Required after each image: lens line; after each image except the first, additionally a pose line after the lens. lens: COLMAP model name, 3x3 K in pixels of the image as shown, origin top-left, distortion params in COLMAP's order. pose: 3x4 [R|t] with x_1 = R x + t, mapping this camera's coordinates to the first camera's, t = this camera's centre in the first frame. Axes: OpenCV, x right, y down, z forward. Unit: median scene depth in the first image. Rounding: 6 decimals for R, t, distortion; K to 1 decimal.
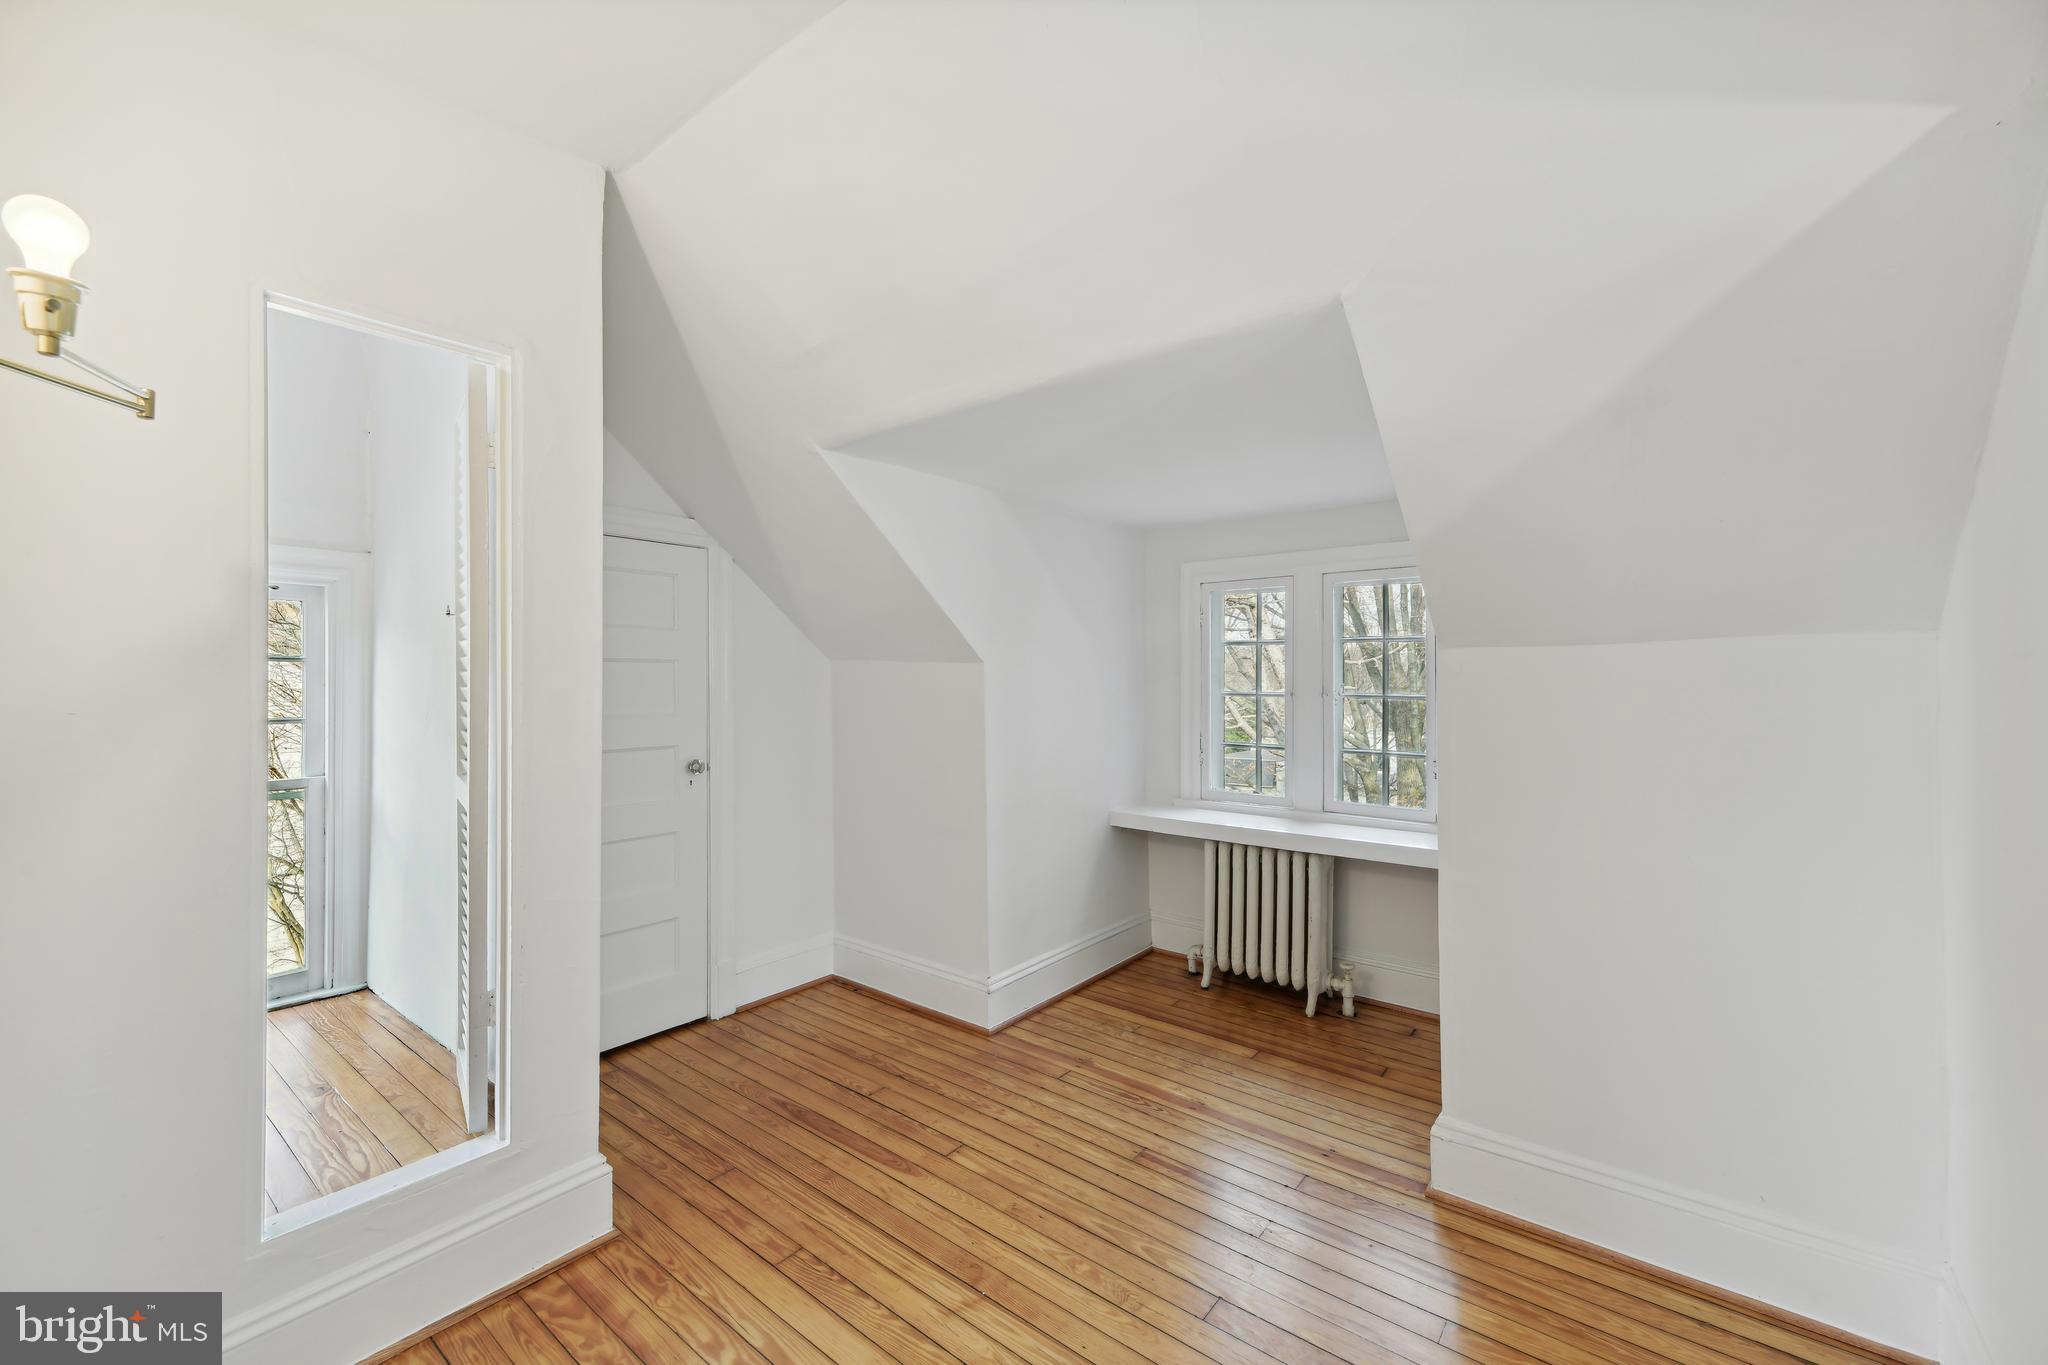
lens RADIAL K [[827.8, 0, 1037.0], [0, 827.8, 684.1], [0, 0, 1]] dist [0.012854, -0.003500]
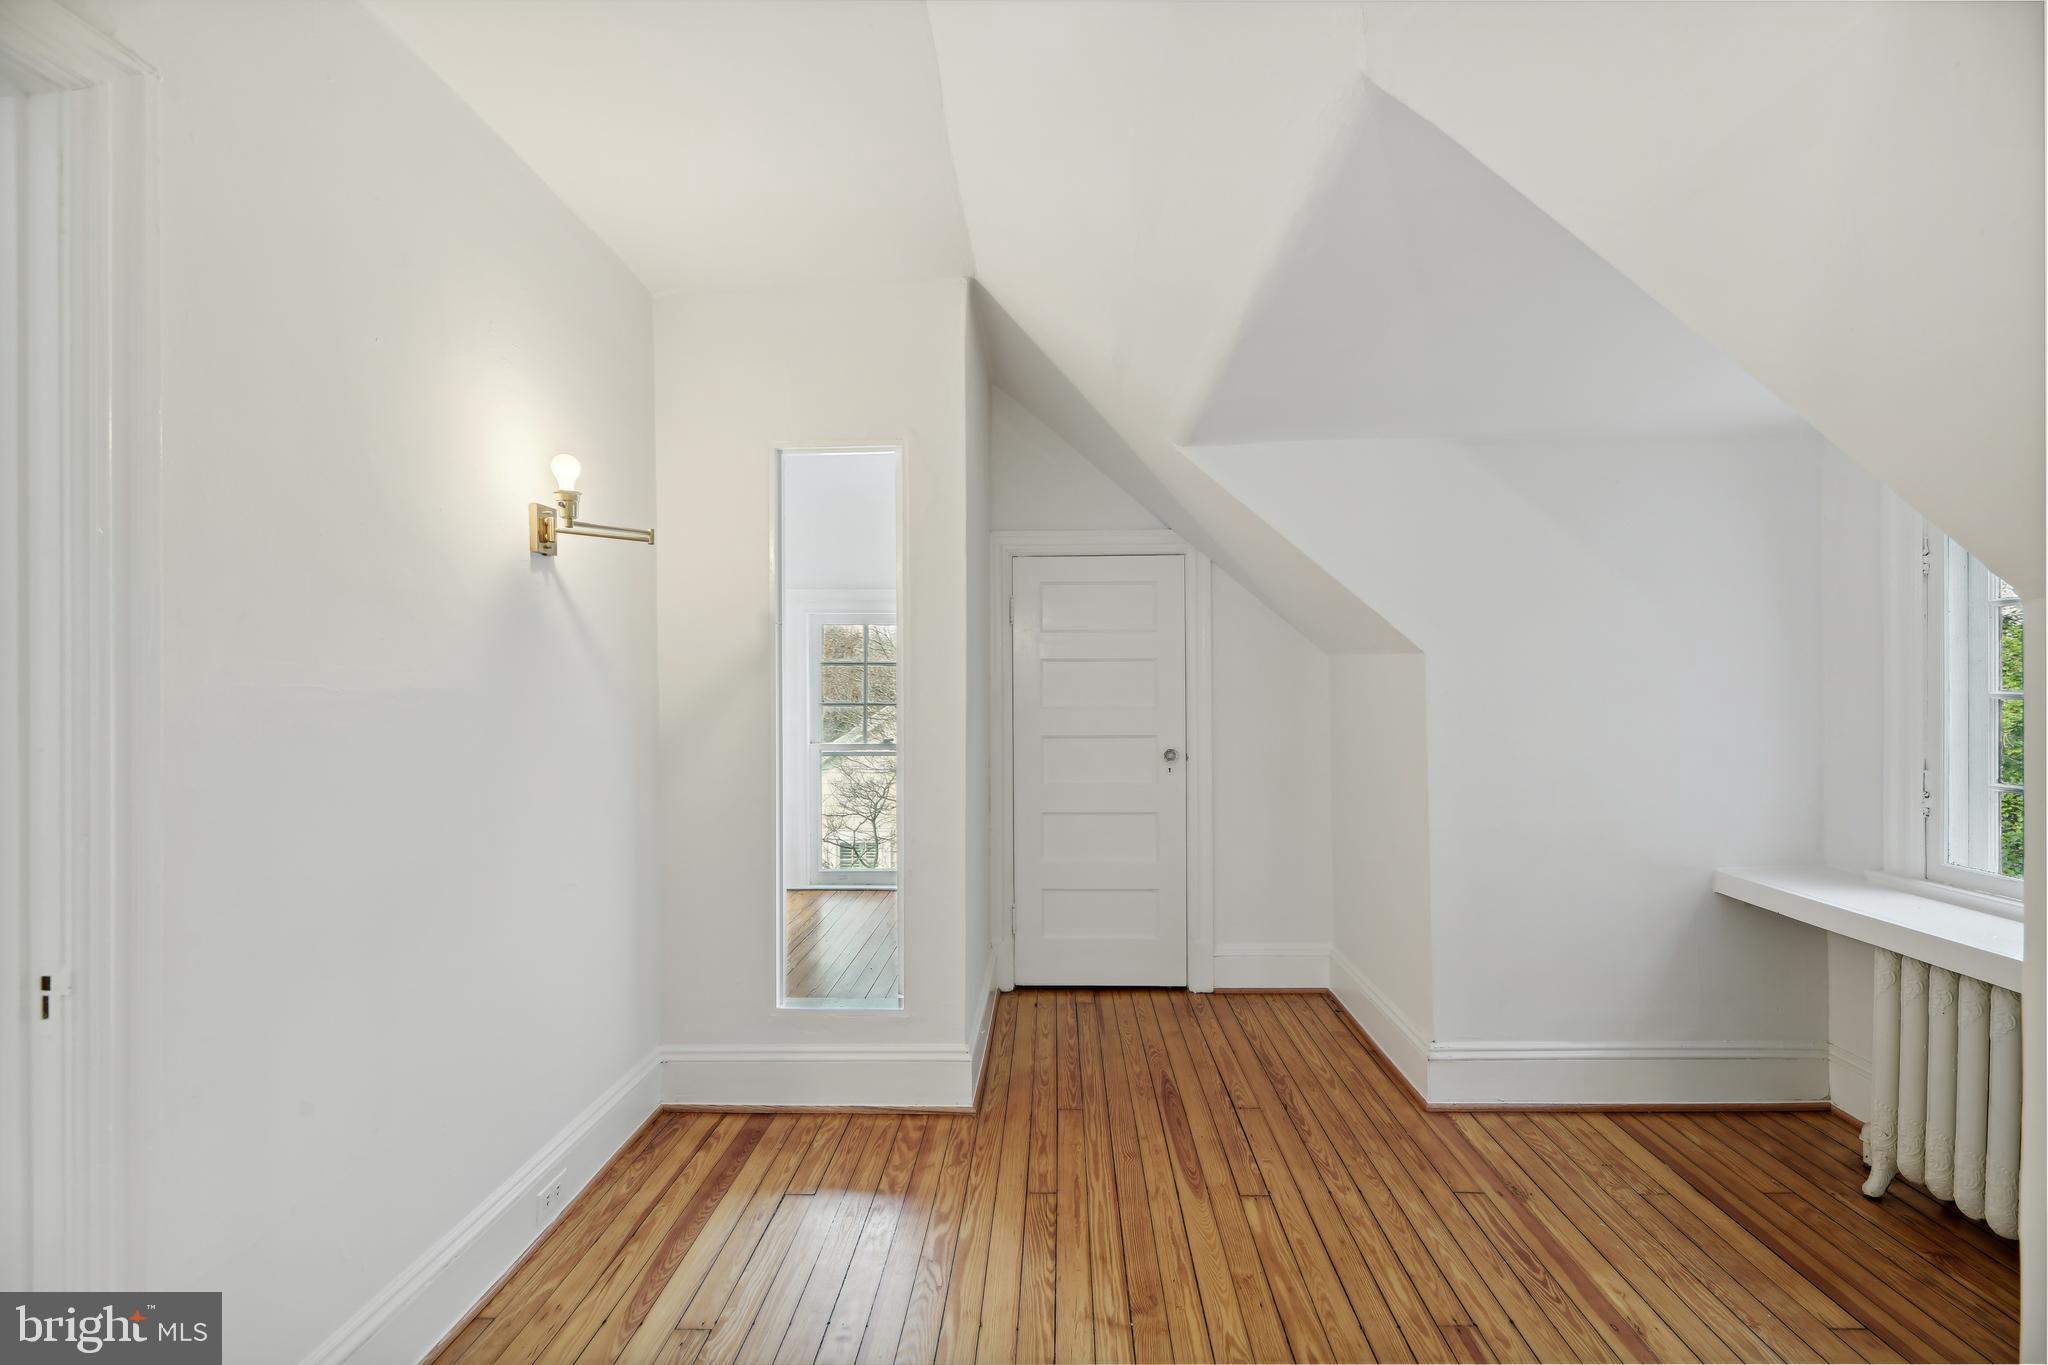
lens RADIAL K [[827.8, 0, 1030.5], [0, 827.8, 686.6], [0, 0, 1]] dist [0.012854, -0.003500]
pose [[0.593583, 0.001235, -0.804772, 0.432806], [0.004990, 0.999974, 0.005215, 0.001840], [0.804757, -0.007111, 0.593561, 0.242367]]
